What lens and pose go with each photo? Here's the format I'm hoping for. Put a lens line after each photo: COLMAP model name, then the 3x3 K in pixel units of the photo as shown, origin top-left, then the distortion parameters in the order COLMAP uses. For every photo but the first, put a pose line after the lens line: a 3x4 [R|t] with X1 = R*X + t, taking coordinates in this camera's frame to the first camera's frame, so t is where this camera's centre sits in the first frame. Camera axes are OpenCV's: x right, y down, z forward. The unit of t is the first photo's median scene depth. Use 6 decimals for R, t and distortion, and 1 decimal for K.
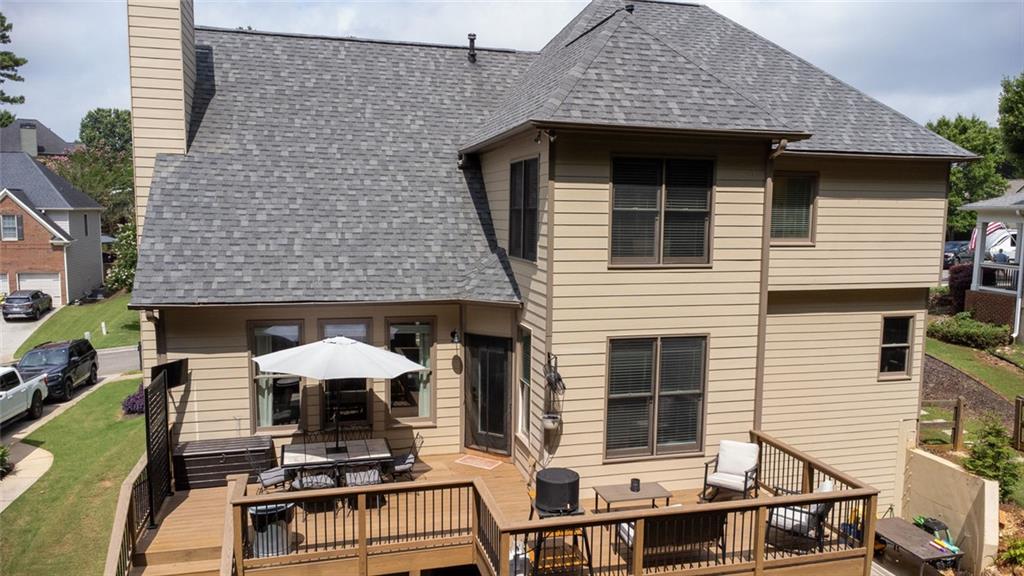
lens RADIAL K [[743.3, 0, 517.4], [0, 743.3, 299.6], [0, 0, 1]] dist [0.025702, -0.048221]
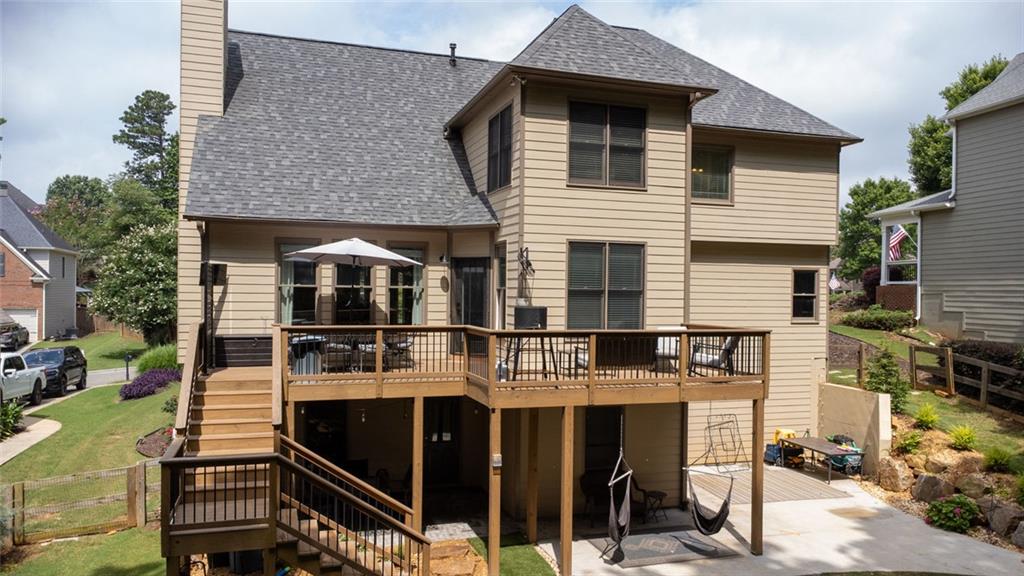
lens RADIAL K [[743.3, 0, 517.4], [0, 743.3, 299.6], [0, 0, 1]] dist [0.025702, -0.048221]
pose [[0.998555, -0.000295, 0.053742, -0.028209], [0.006165, 0.994013, -0.109087, 0.252237], [-0.053388, 0.109261, 0.992578, -0.218398]]
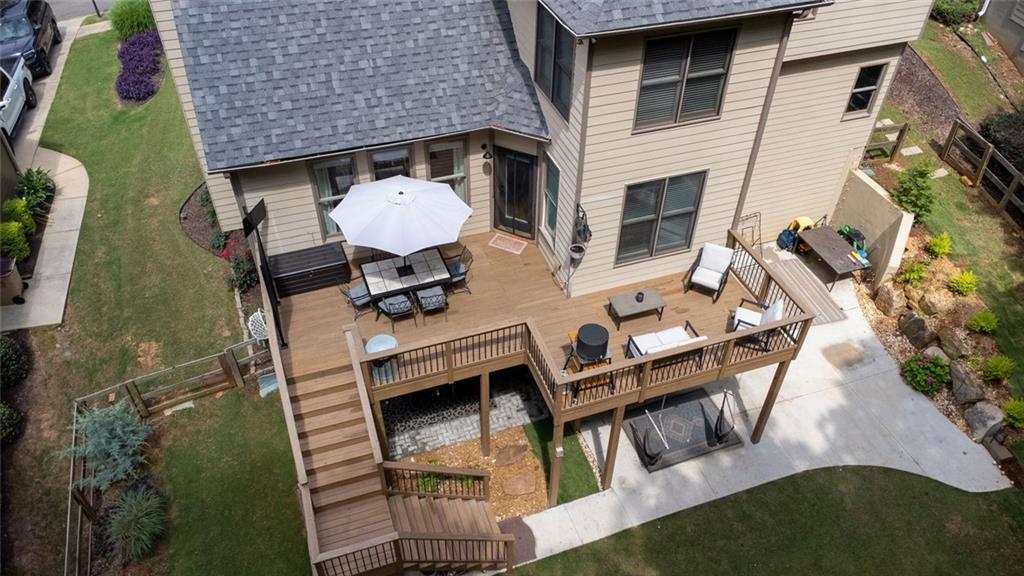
lens RADIAL K [[743.3, 0, 517.4], [0, 743.3, 299.6], [0, 0, 1]] dist [0.025702, -0.048221]
pose [[0.997077, -0.048350, 0.059161, -0.114728], [0.003967, 0.806028, 0.591864, -0.441609], [-0.076302, -0.589899, 0.803864, -0.049397]]
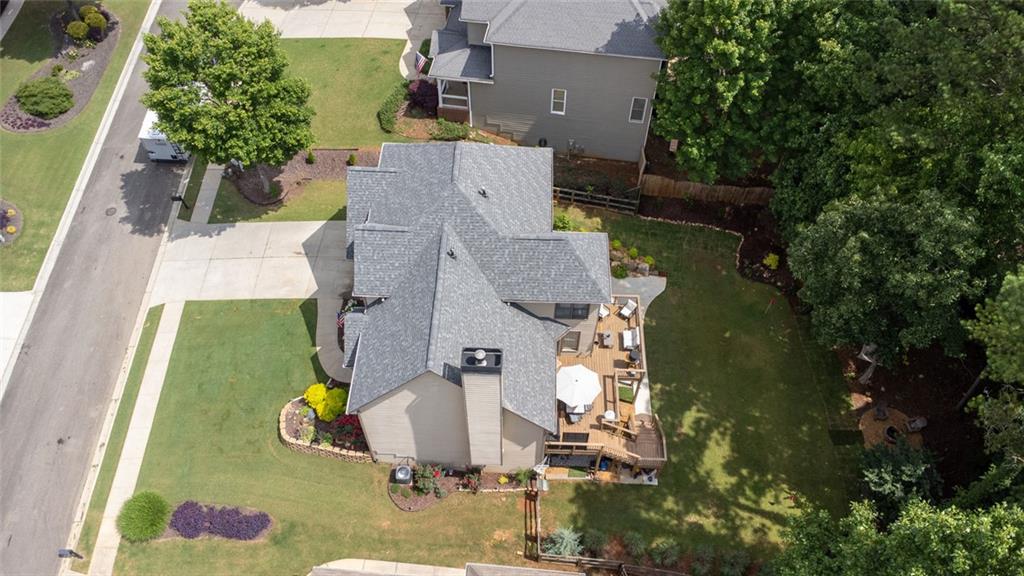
lens RADIAL K [[743.3, 0, 517.4], [0, 743.3, 299.6], [0, 0, 1]] dist [0.025702, -0.048221]
pose [[0.285008, -0.776167, 0.562438, -1.638477], [0.099446, 0.607551, 0.788031, -2.409023], [-0.953352, -0.168663, 0.250343, 0.423231]]
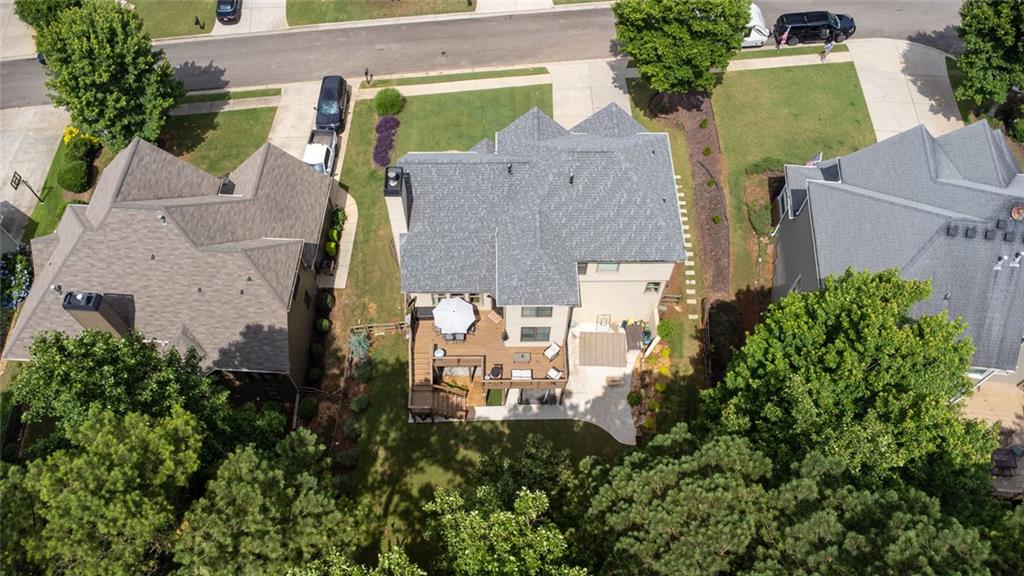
lens RADIAL K [[749.0, 0, 514.5], [0, 749.0, 301.0], [0, 0, 1]] dist [-0.023596, 0.001481]
pose [[0.968958, 0.213619, -0.124447, 0.467857], [-0.030191, 0.601853, 0.798036, -2.685960], [0.245375, -0.769507, 0.589619, -1.021182]]
